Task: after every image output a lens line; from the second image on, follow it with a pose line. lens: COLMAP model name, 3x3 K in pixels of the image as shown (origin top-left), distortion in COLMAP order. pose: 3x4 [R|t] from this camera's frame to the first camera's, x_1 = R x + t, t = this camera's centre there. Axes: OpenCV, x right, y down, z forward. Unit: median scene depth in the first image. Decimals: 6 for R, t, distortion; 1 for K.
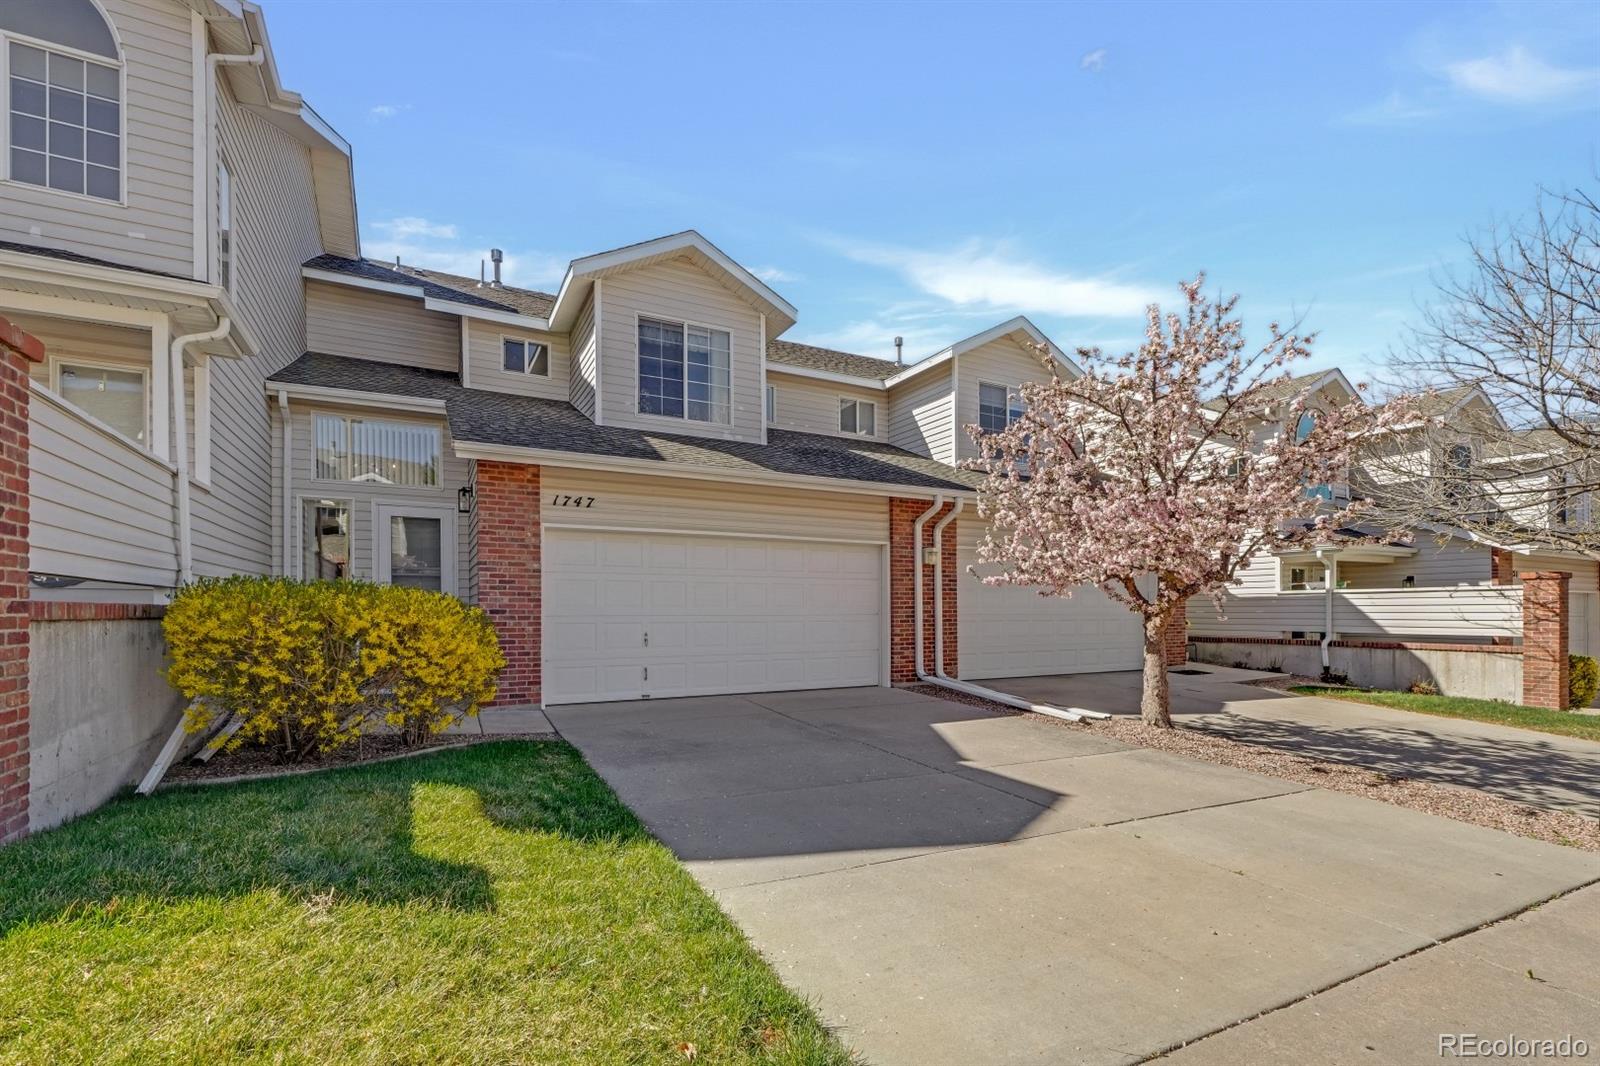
lens RADIAL K [[685.0, 0, 799.6], [0, 685.0, 612.8], [0, 0, 1]] dist [-0.001249, -0.000166]
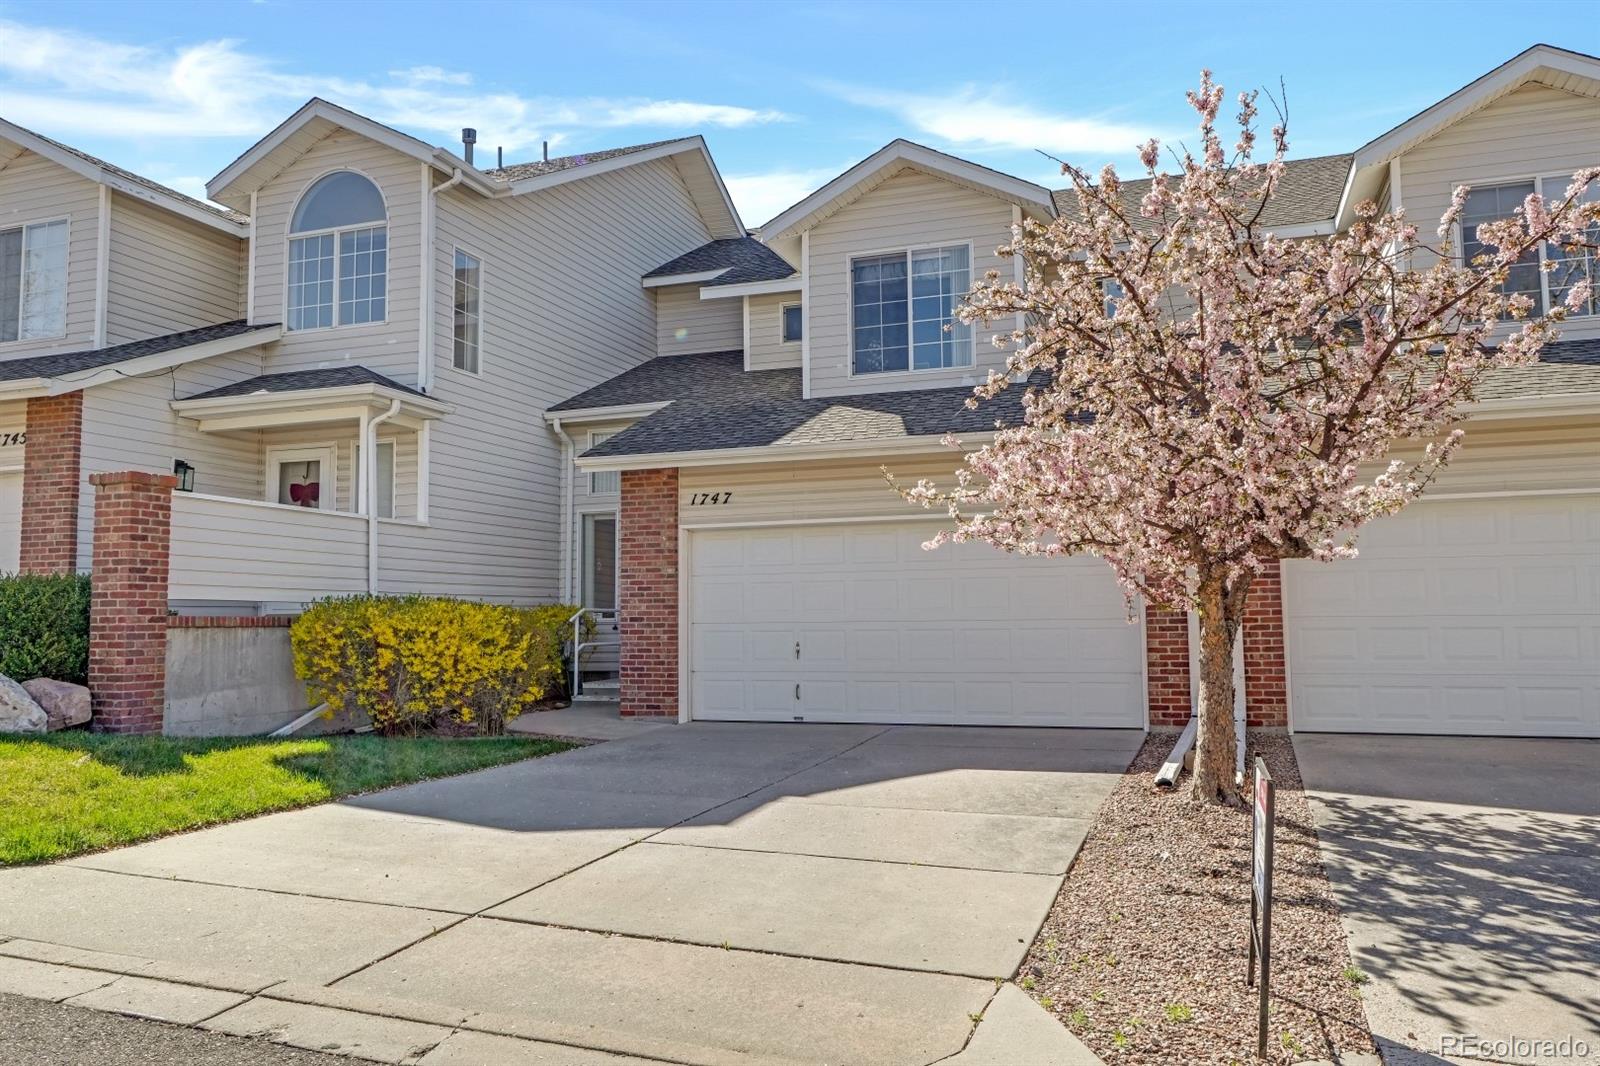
lens RADIAL K [[1122.6, 0, 800.0], [0, 1122.6, 533.0], [0, 0, 1]] dist [0.000309, -0.002990]
pose [[0.704992, -0.062502, -0.706456, 0.857519], [0.007996, 0.996746, -0.080206, 0.005995], [0.709170, 0.050896, 0.703198, 0.024506]]
